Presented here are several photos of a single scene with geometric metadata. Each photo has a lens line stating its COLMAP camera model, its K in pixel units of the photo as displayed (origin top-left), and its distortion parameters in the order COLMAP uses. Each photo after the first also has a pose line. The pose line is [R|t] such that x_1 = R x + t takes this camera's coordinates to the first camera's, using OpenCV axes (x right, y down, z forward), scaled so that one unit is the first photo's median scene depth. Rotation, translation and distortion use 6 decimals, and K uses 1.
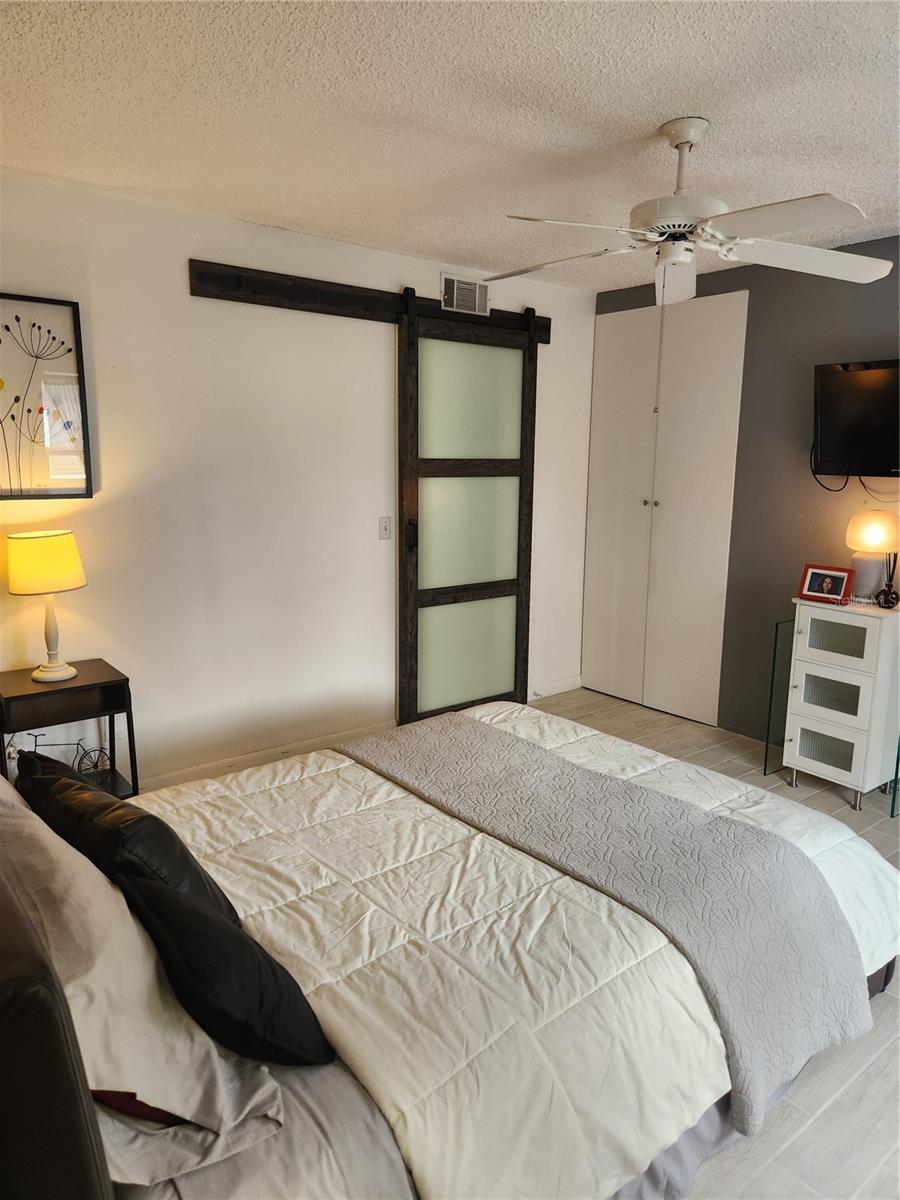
lens RADIAL K [[803.9, 0, 452.6], [0, 803.9, 599.3], [0, 0, 1]] dist [0.075407, -0.071290]
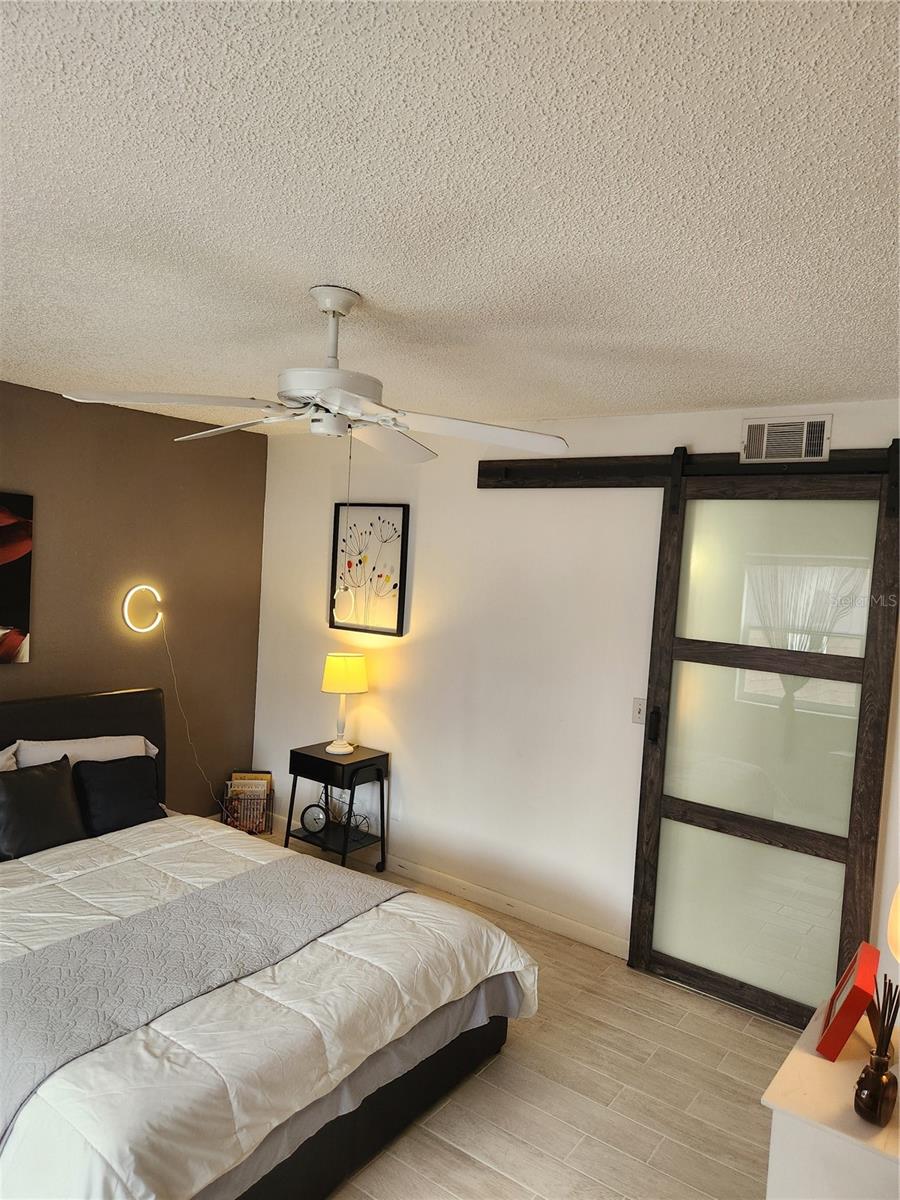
lens RADIAL K [[806.2, 0, 455.2], [0, 806.2, 604.3], [0, 0, 1]] dist [0.068627, -0.062442]
pose [[0.261164, 0.055528, -0.963696, 1.157569], [-0.232145, 0.972657, -0.006868, -0.243979], [0.936964, 0.225511, 0.266914, 0.902127]]
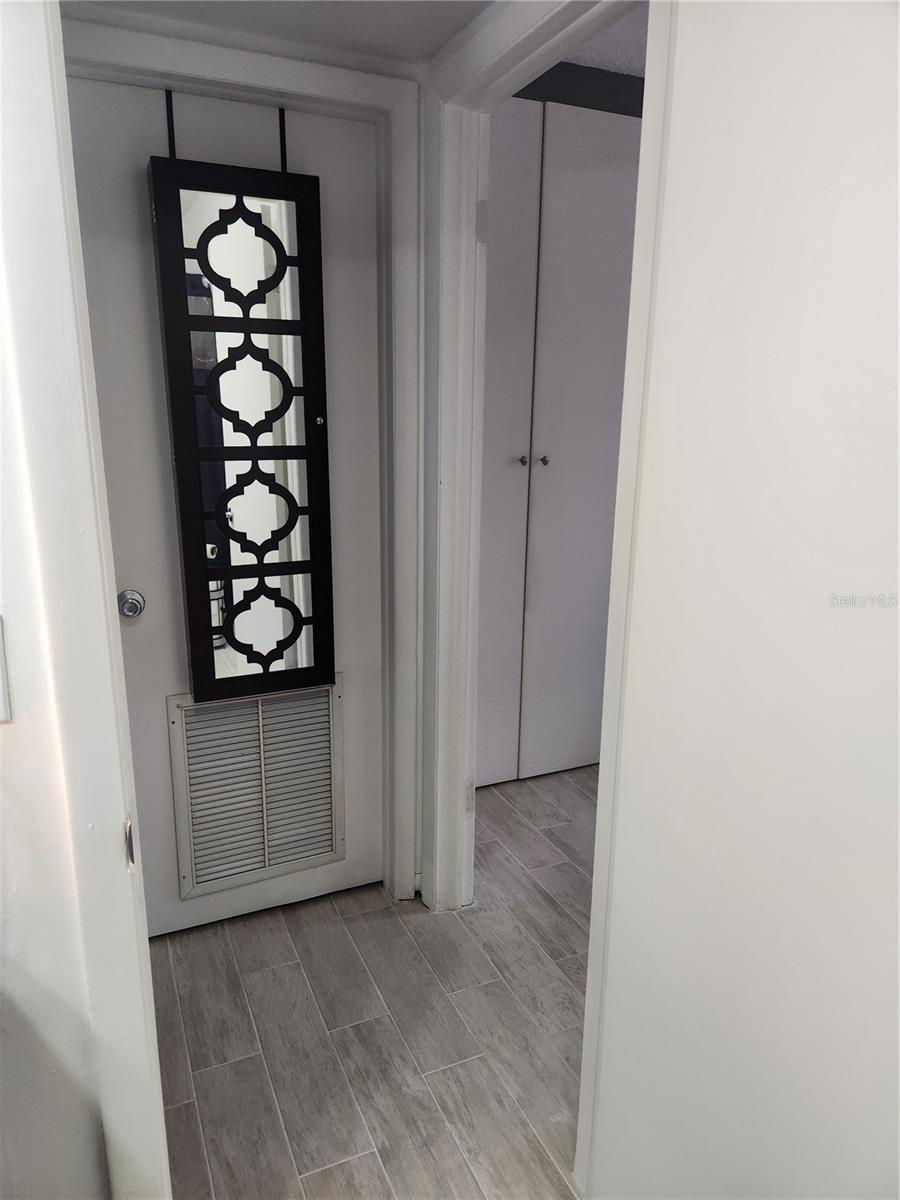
lens RADIAL K [[815.1, 0, 445.0], [0, 815.1, 599.5], [0, 0, 1]] dist [0.075280, -0.074591]
pose [[0.262284, -0.244825, 0.933417, -0.665267], [0.166843, 0.964219, 0.206023, -0.282508], [-0.950458, 0.101698, 0.293746, 1.648603]]
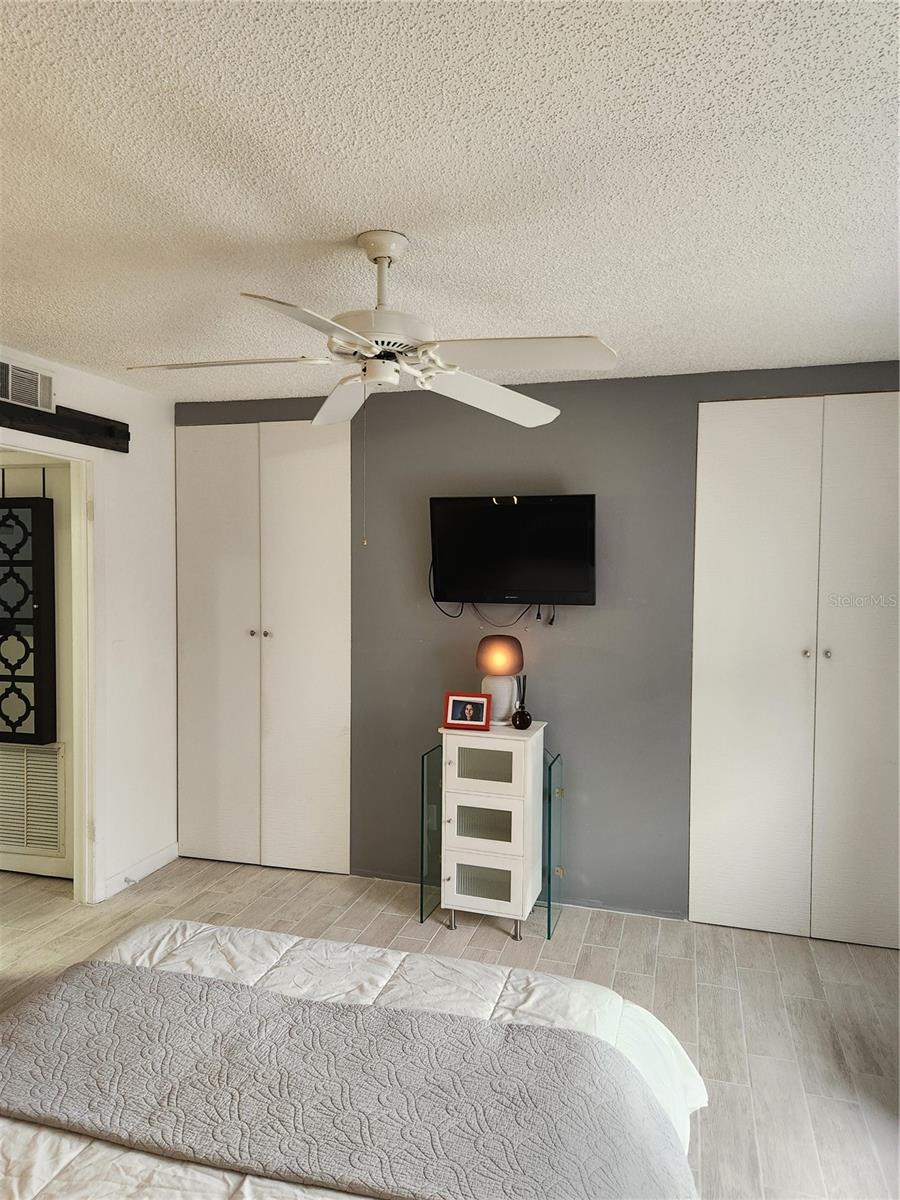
lens RADIAL K [[805.5, 0, 446.3], [0, 805.5, 595.2], [0, 0, 1]] dist [0.073896, -0.069276]
pose [[0.823260, -0.023735, 0.567168, -0.171335], [0.103771, 0.988582, -0.109256, -0.076010], [-0.558099, 0.148801, 0.816323, 0.261124]]
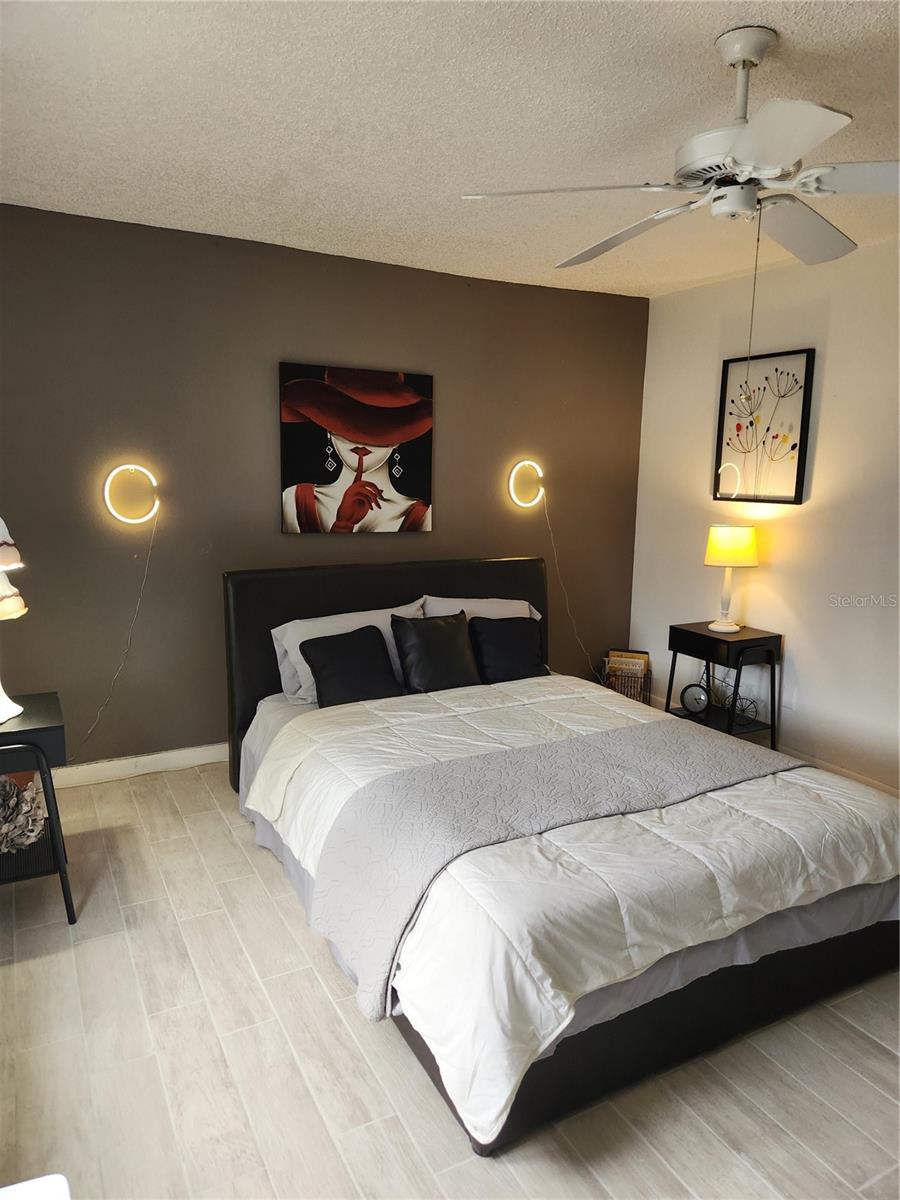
lens RADIAL K [[805.5, 0, 446.3], [0, 805.5, 595.2], [0, 0, 1]] dist [0.073896, -0.069276]
pose [[-0.192186, 0.141178, -0.971151, 1.112597], [-0.198406, 0.963573, 0.179340, -0.138091], [0.961093, 0.227149, -0.157174, 0.909886]]
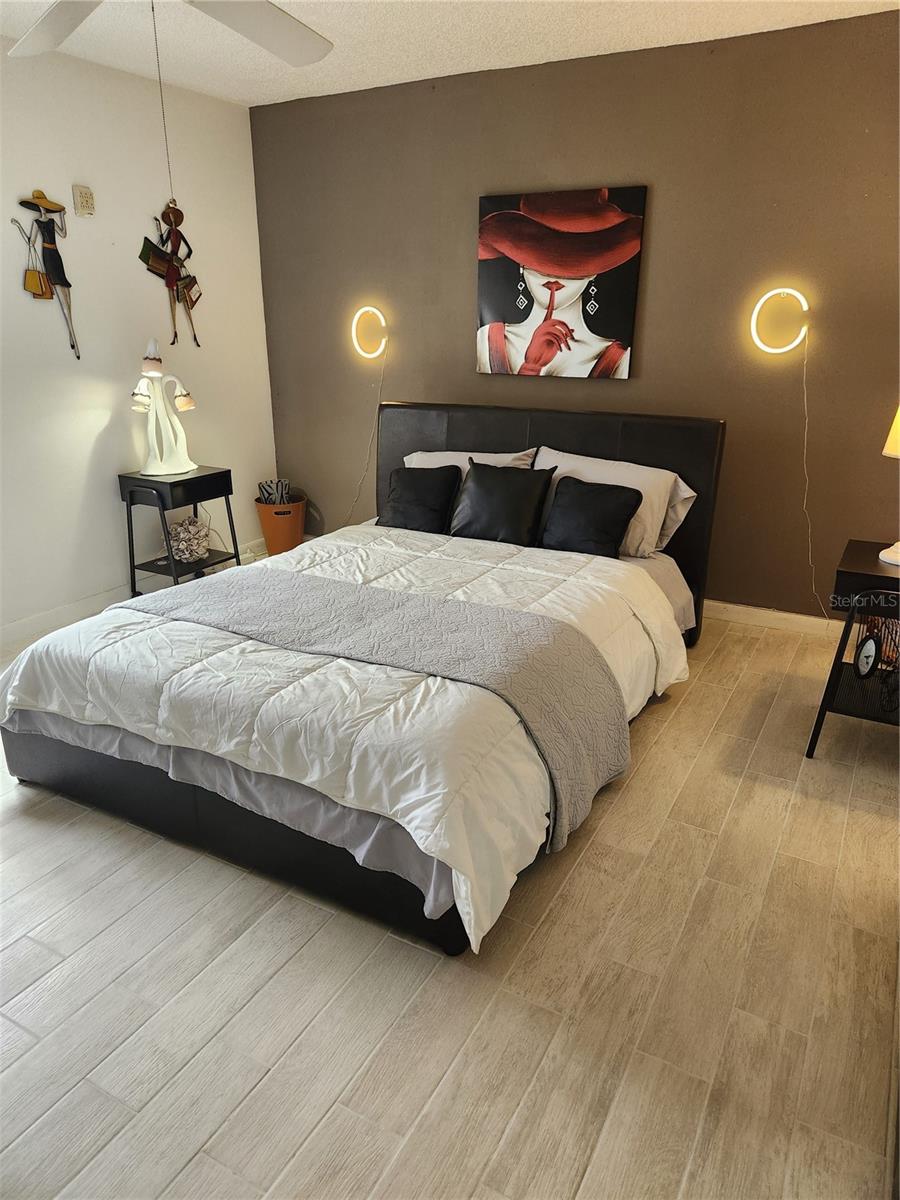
lens RADIAL K [[805.5, 0, 446.3], [0, 805.5, 595.2], [0, 0, 1]] dist [0.073896, -0.069276]
pose [[-0.930110, 0.109593, -0.350549, 0.324025], [-0.077508, 0.874379, 0.479012, -0.300481], [0.359010, 0.472705, -0.804775, 1.859106]]
